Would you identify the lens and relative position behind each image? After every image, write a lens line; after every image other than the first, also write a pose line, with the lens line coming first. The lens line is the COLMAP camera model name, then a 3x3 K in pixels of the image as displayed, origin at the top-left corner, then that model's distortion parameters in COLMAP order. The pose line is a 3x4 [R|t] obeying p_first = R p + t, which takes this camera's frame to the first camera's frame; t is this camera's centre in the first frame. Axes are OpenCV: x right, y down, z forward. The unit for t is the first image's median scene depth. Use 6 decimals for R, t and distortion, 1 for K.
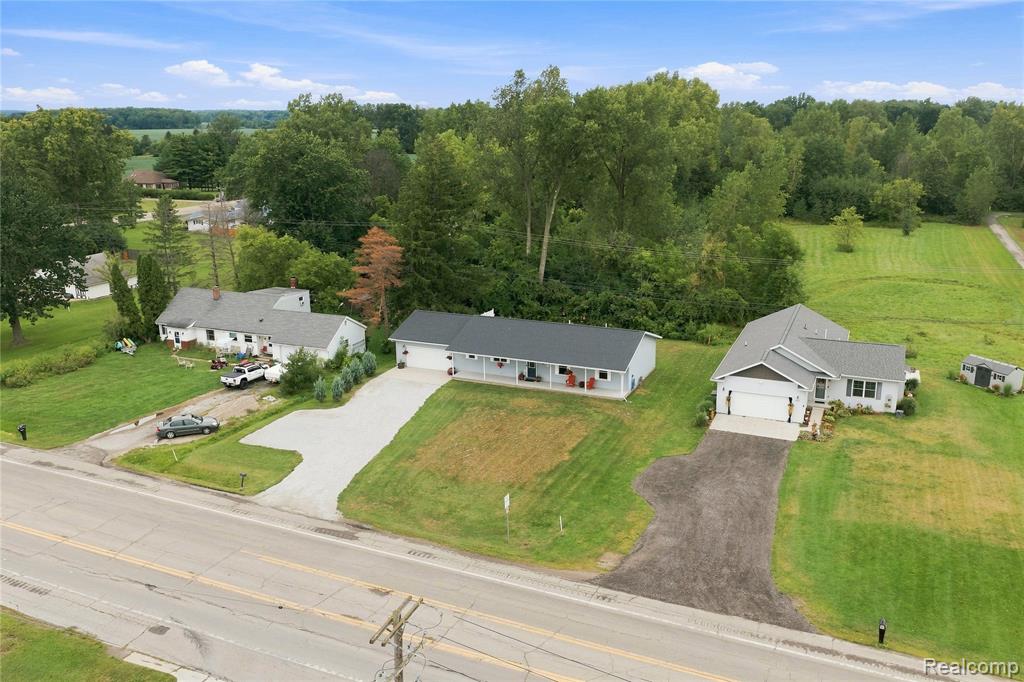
lens RADIAL K [[848.3, 0, 517.6], [0, 848.3, 338.3], [0, 0, 1]] dist [0.018040, -0.034516]
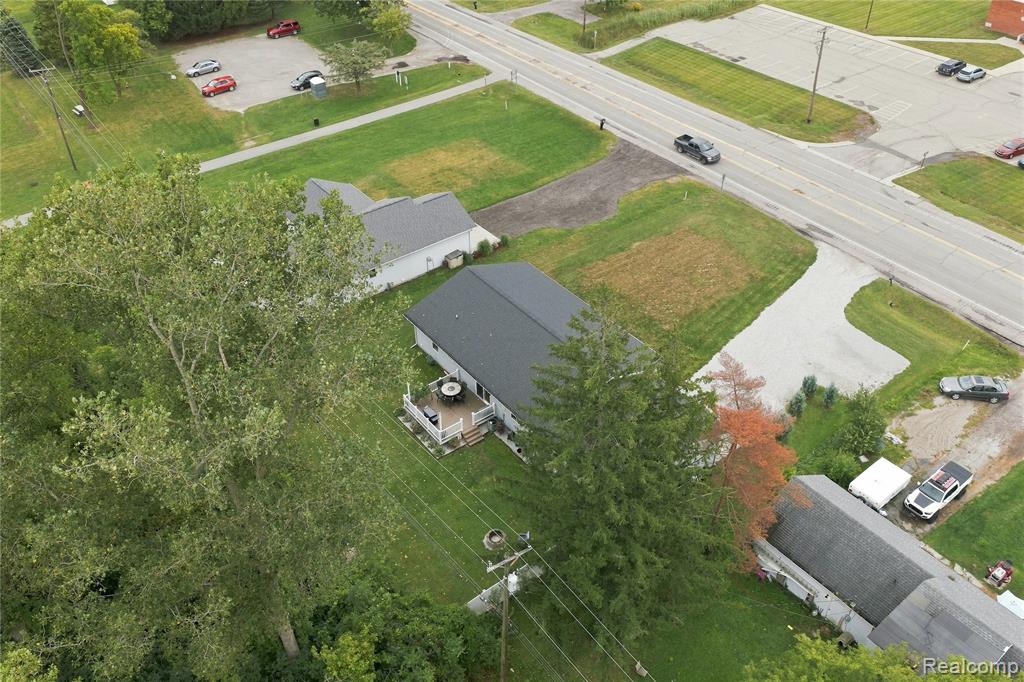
lens RADIAL K [[848.3, 0, 514.1], [0, 848.3, 340.4], [0, 0, 1]] dist [0.018040, -0.034516]
pose [[-0.874316, -0.287539, 0.391015, -0.263465], [0.142322, 0.618324, 0.772929, -0.641398], [-0.464022, 0.731434, -0.499688, 1.476282]]
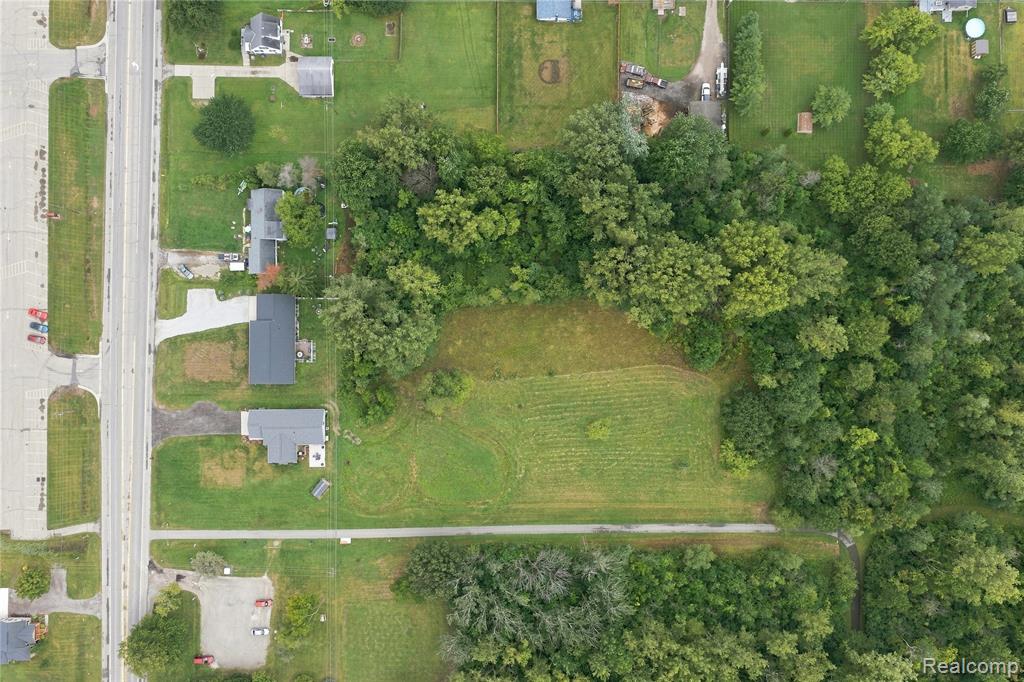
lens RADIAL K [[848.3, 0, 513.0], [0, 848.3, 335.4], [0, 0, 1]] dist [0.018040, -0.034516]
pose [[0.399573, 0.916670, 0.007573, 0.313699], [-0.249522, 0.100809, 0.963108, -3.134569], [0.882089, -0.386721, 0.269010, 1.014533]]
